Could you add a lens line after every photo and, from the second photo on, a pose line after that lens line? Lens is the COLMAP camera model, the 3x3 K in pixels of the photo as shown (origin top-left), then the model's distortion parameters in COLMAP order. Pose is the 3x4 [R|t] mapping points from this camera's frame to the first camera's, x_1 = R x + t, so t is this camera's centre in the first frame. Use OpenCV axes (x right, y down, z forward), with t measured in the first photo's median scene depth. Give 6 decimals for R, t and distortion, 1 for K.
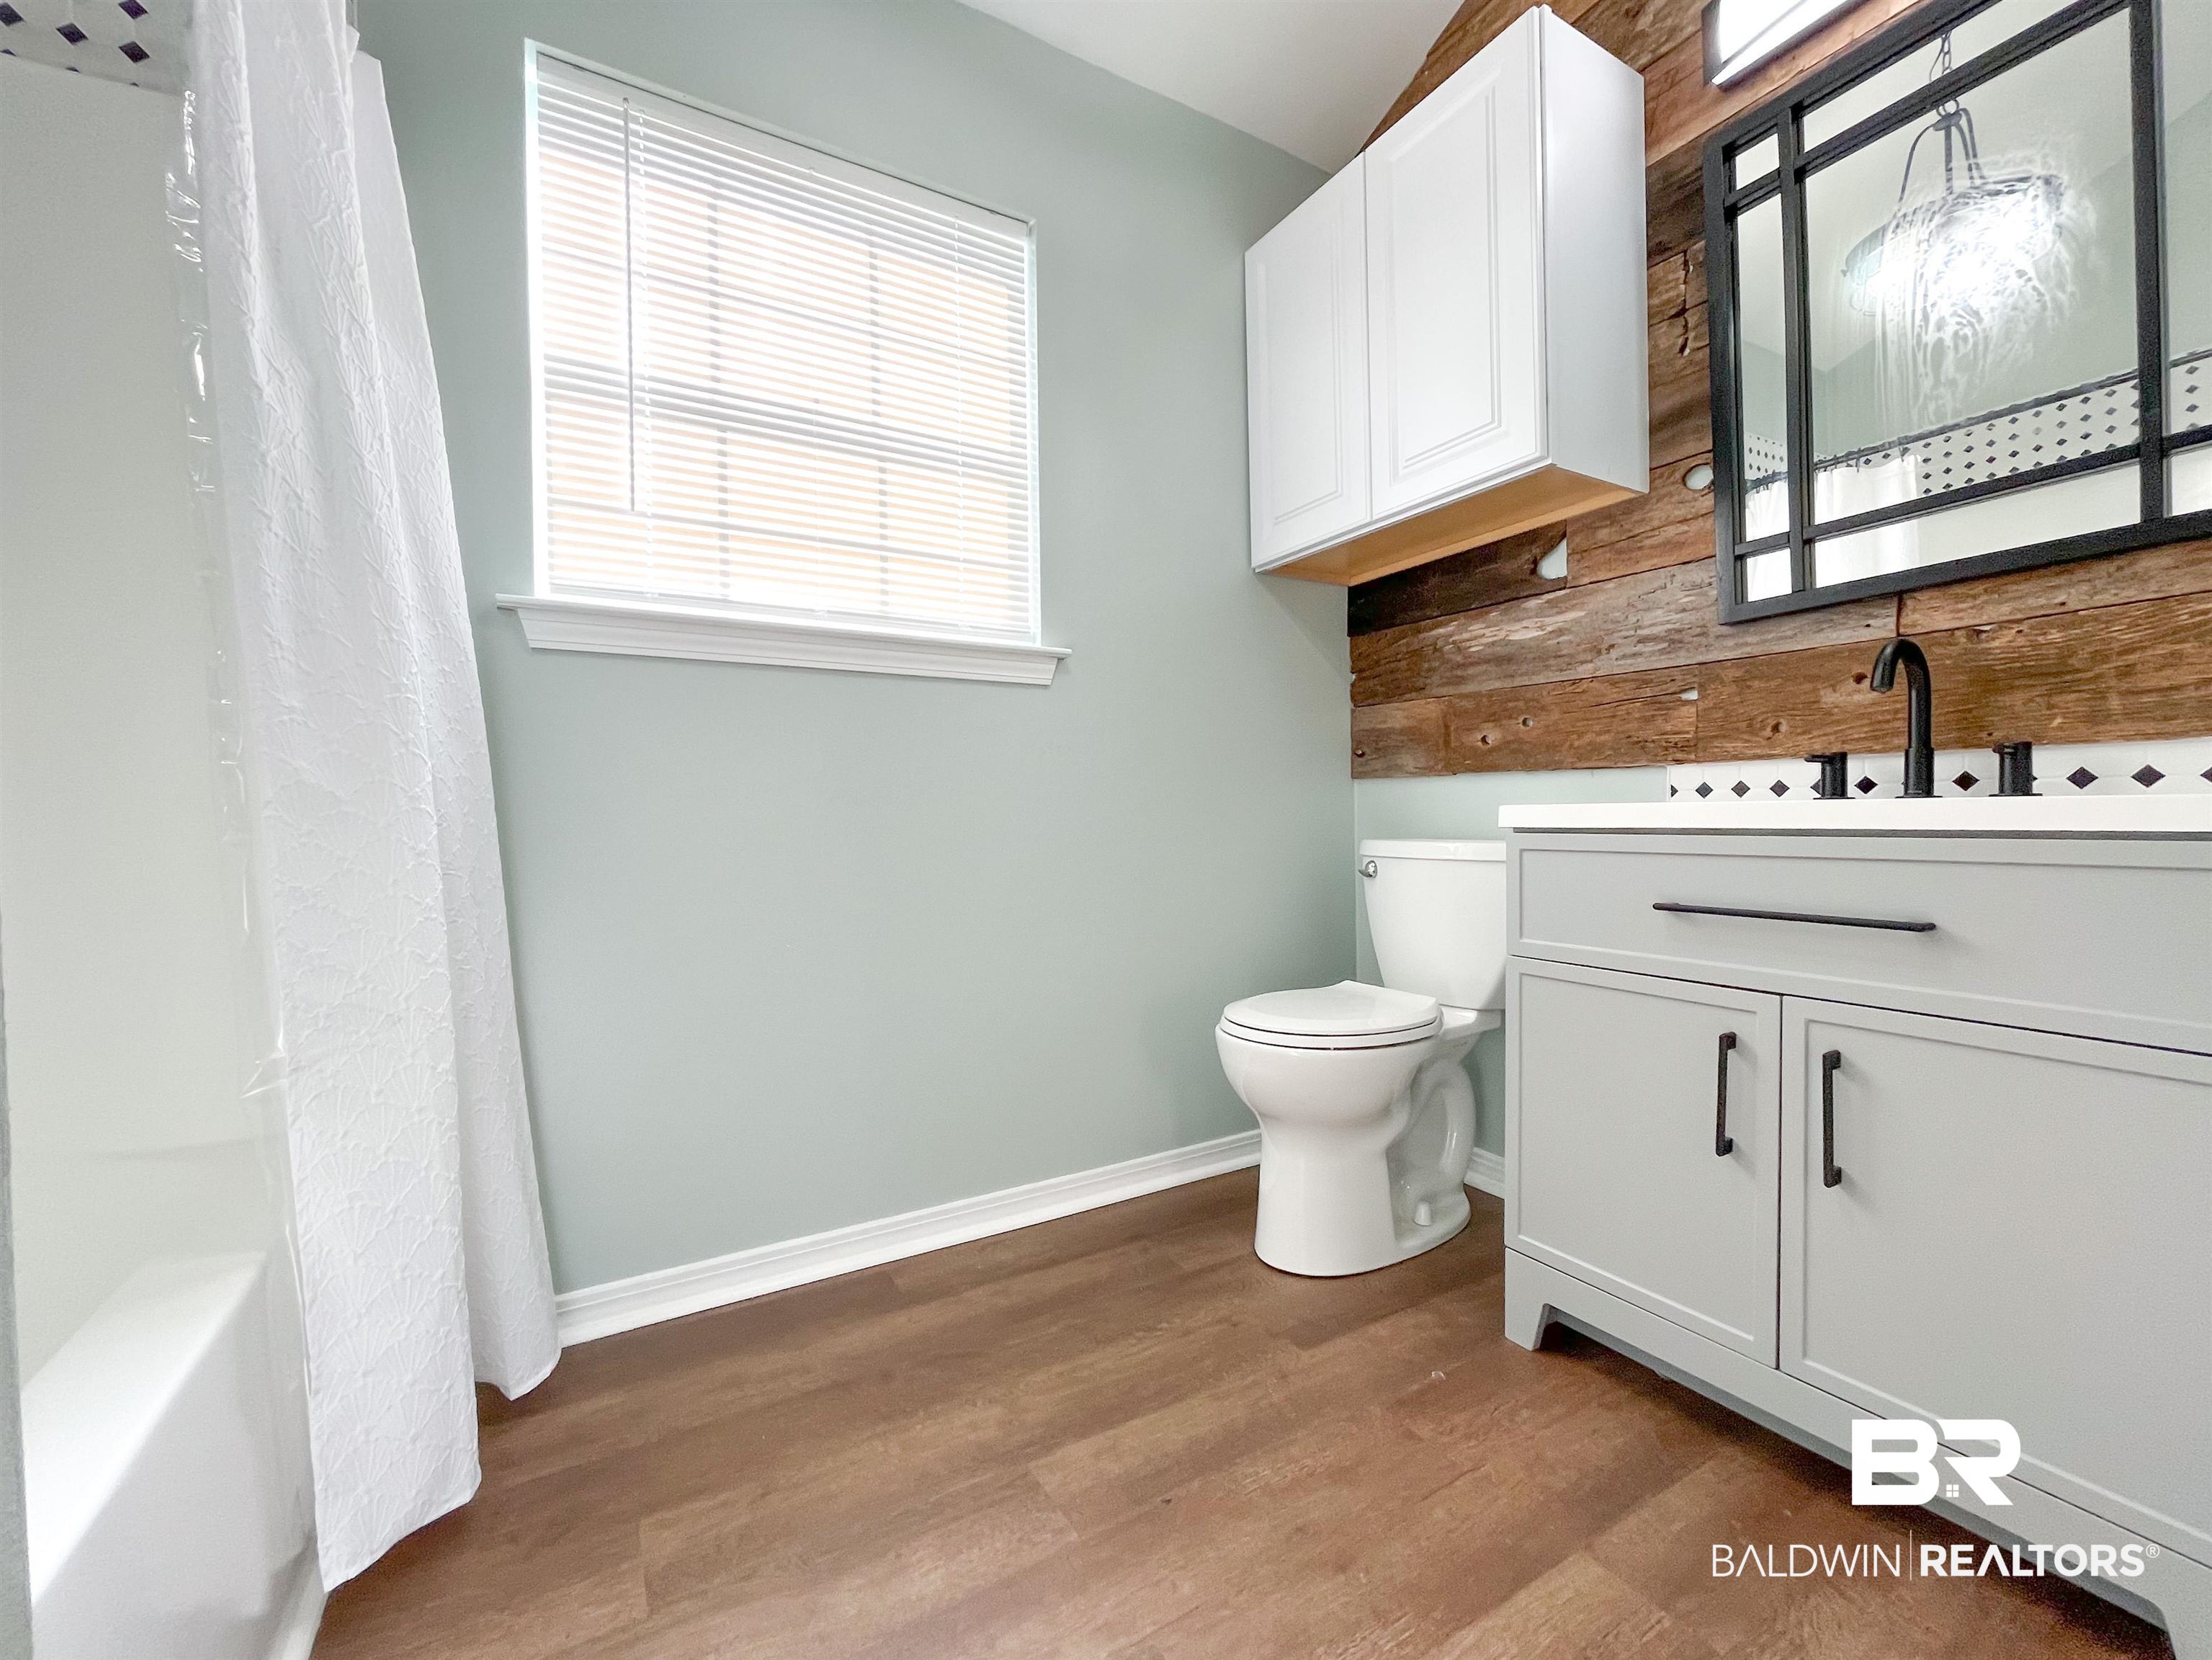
lens RADIAL K [[906.9, 0, 1104.5], [0, 906.9, 831.7], [0, 0, 1]] dist [-0.003671, -0.000108]
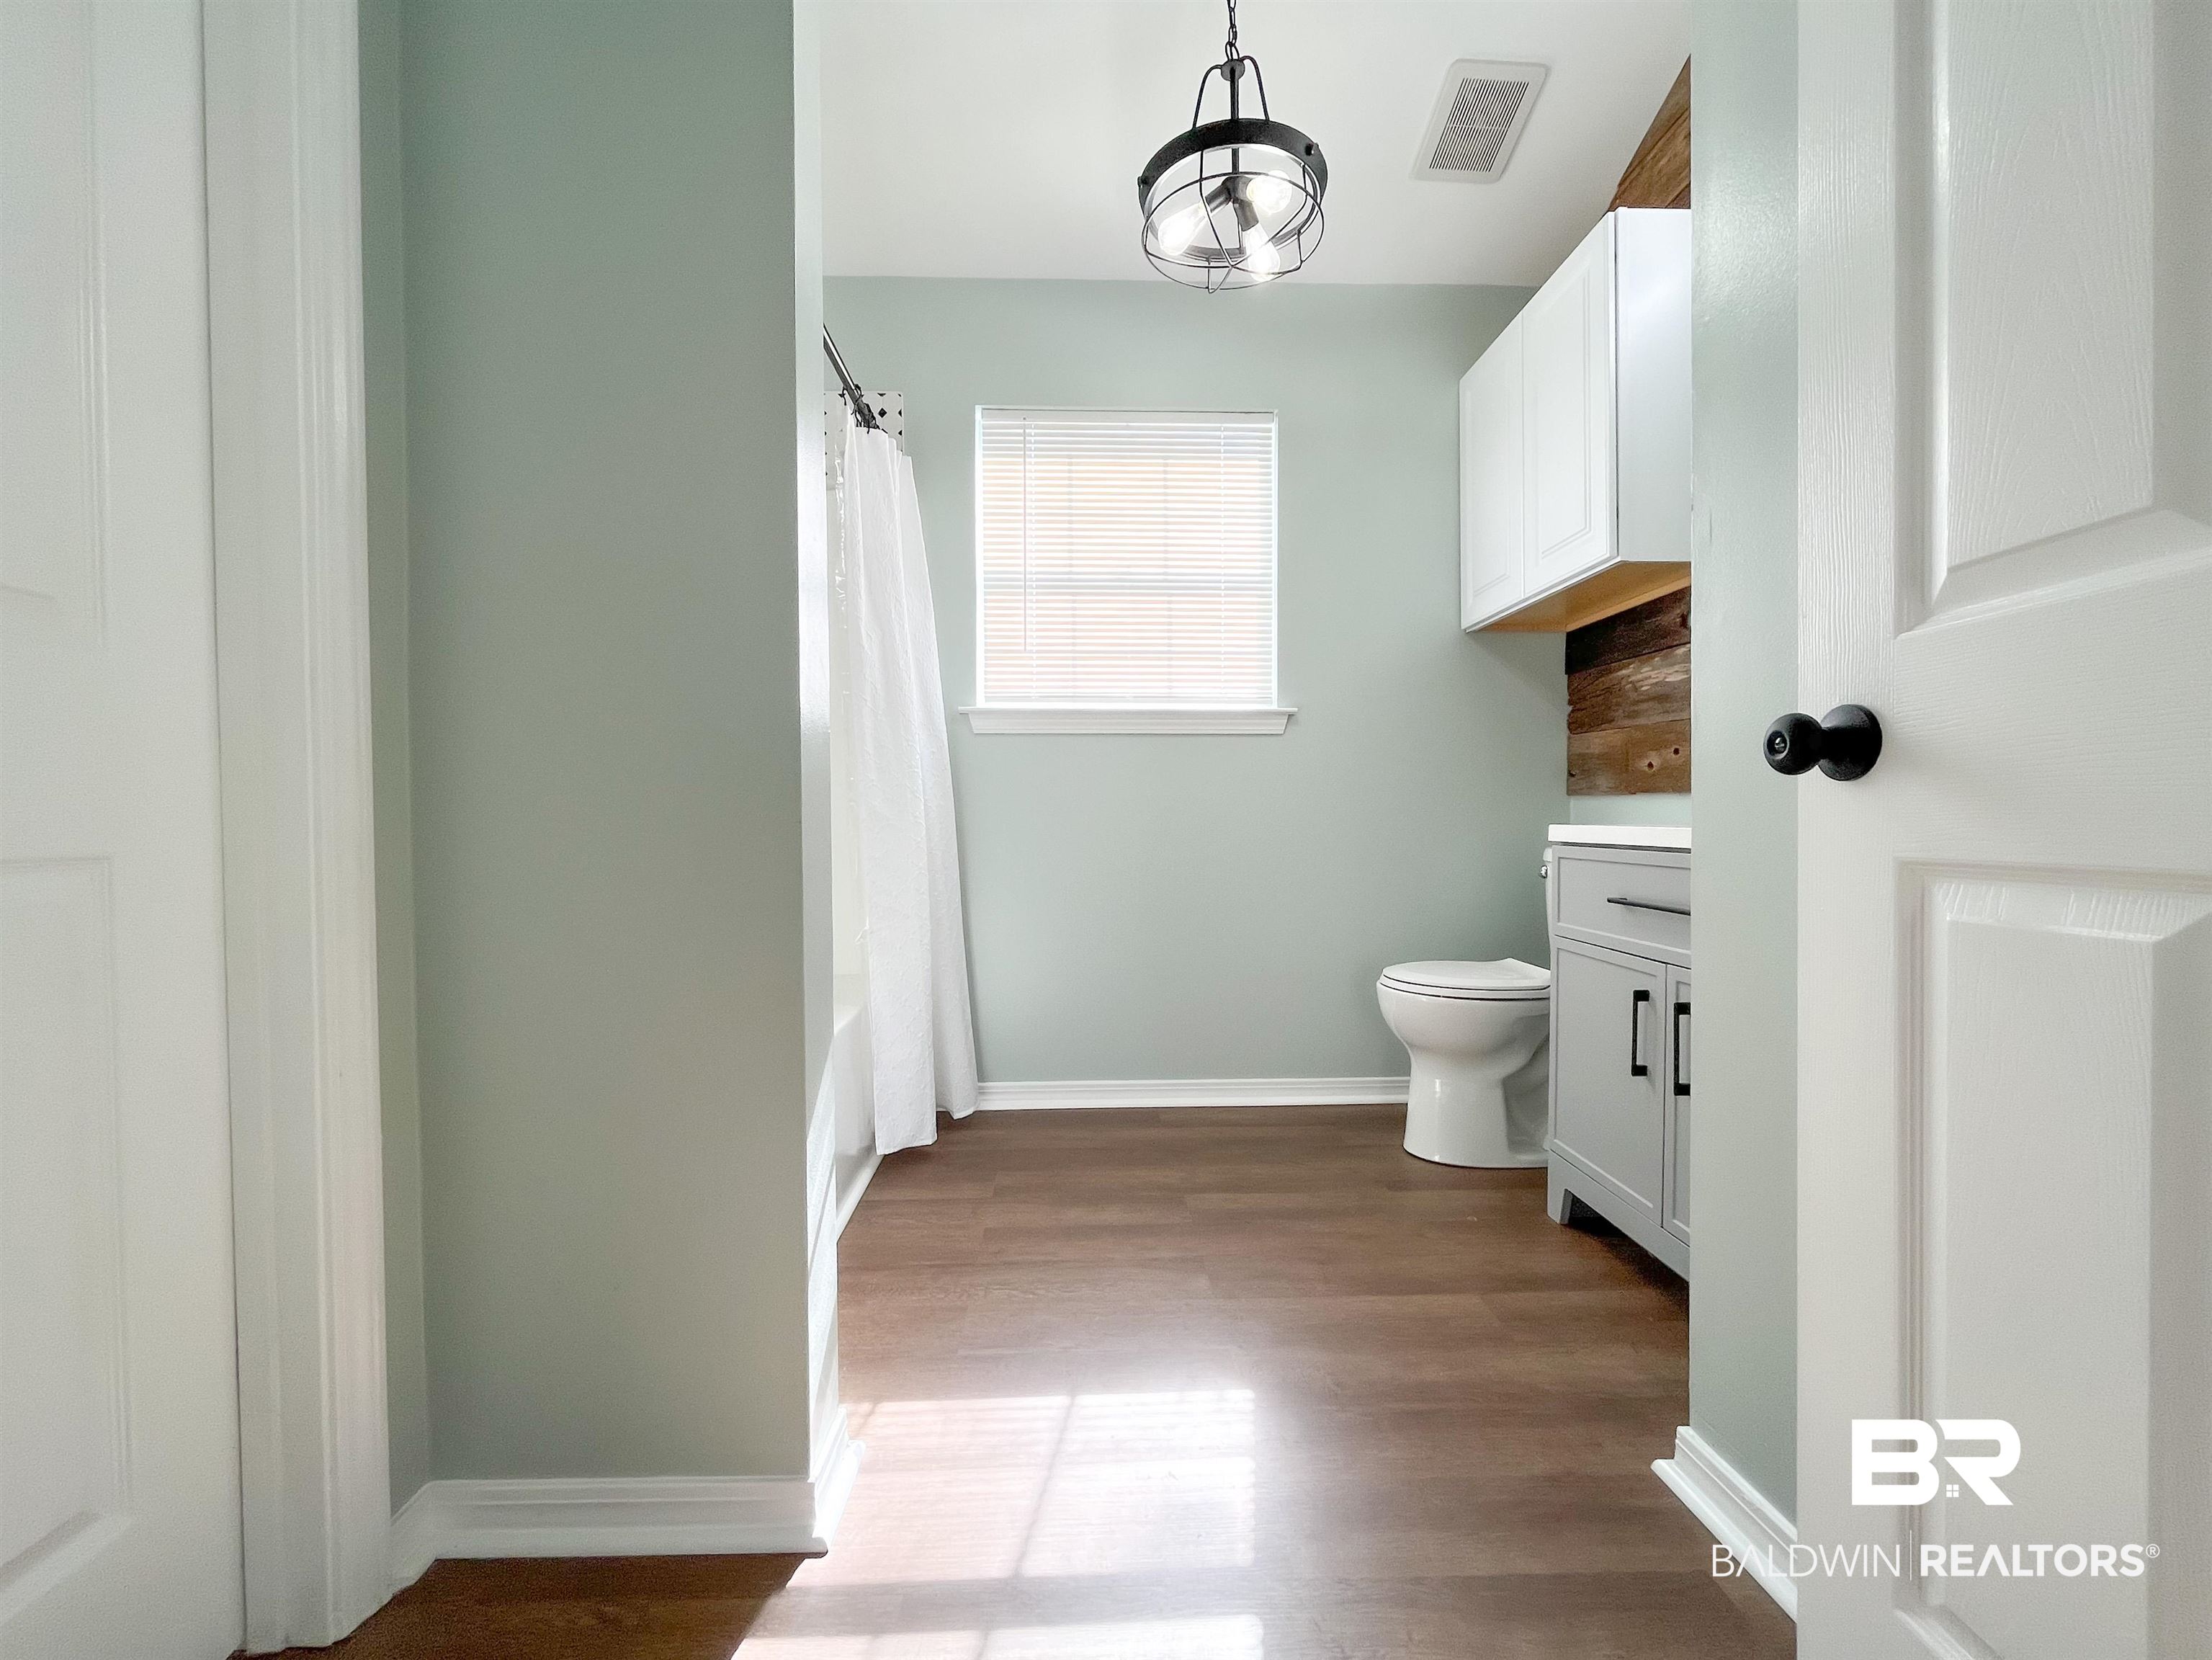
lens RADIAL K [[886.0, 0, 1106.0], [0, 886.0, 830.0], [0, 0, 1]] dist [-0.000607, 0.000024]
pose [[0.882965, 0.016433, -0.469152, 0.398418], [-0.014955, 0.999865, 0.006876, -0.017293], [0.469201, 0.000944, 0.883091, -0.415080]]
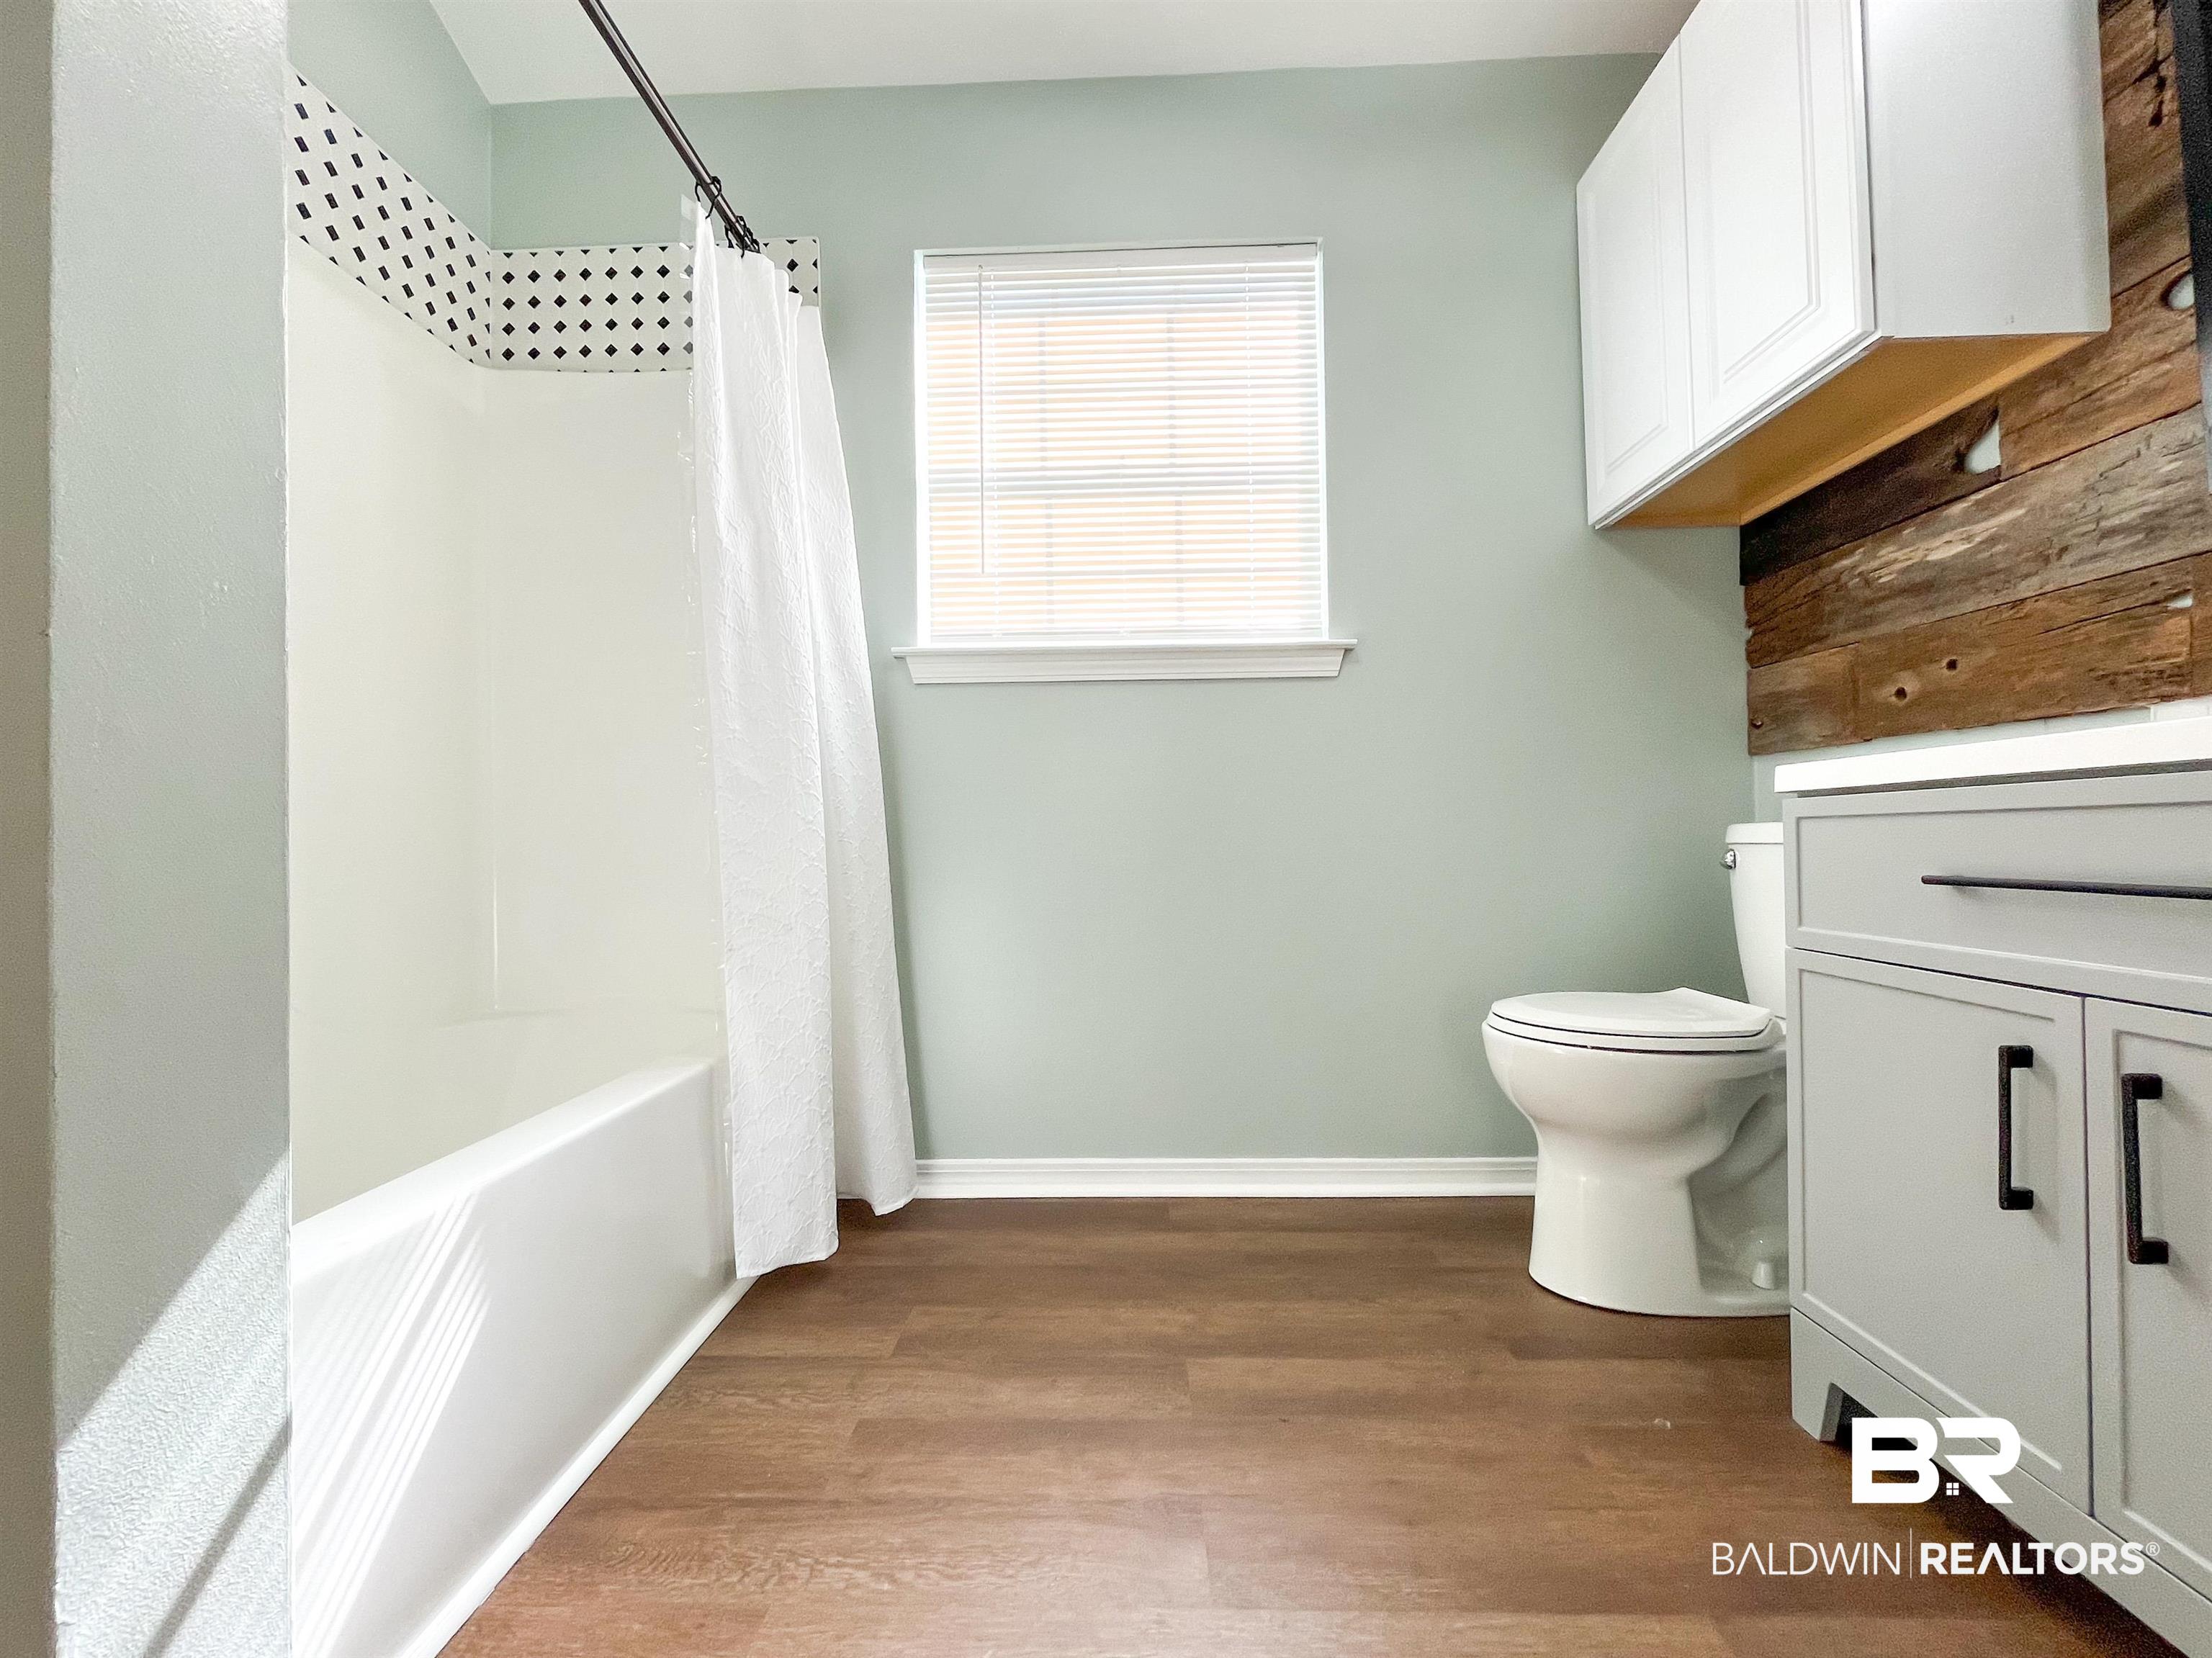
lens RADIAL K [[921.5, 0, 1101.2], [0, 921.5, 828.9], [0, 0, 1]] dist [-0.002291, -0.000397]
pose [[0.848934, -0.007804, -0.528441, 0.300414], [-0.004558, 0.999746, -0.022087, 0.041860], [0.528479, 0.021159, 0.848683, -0.034230]]
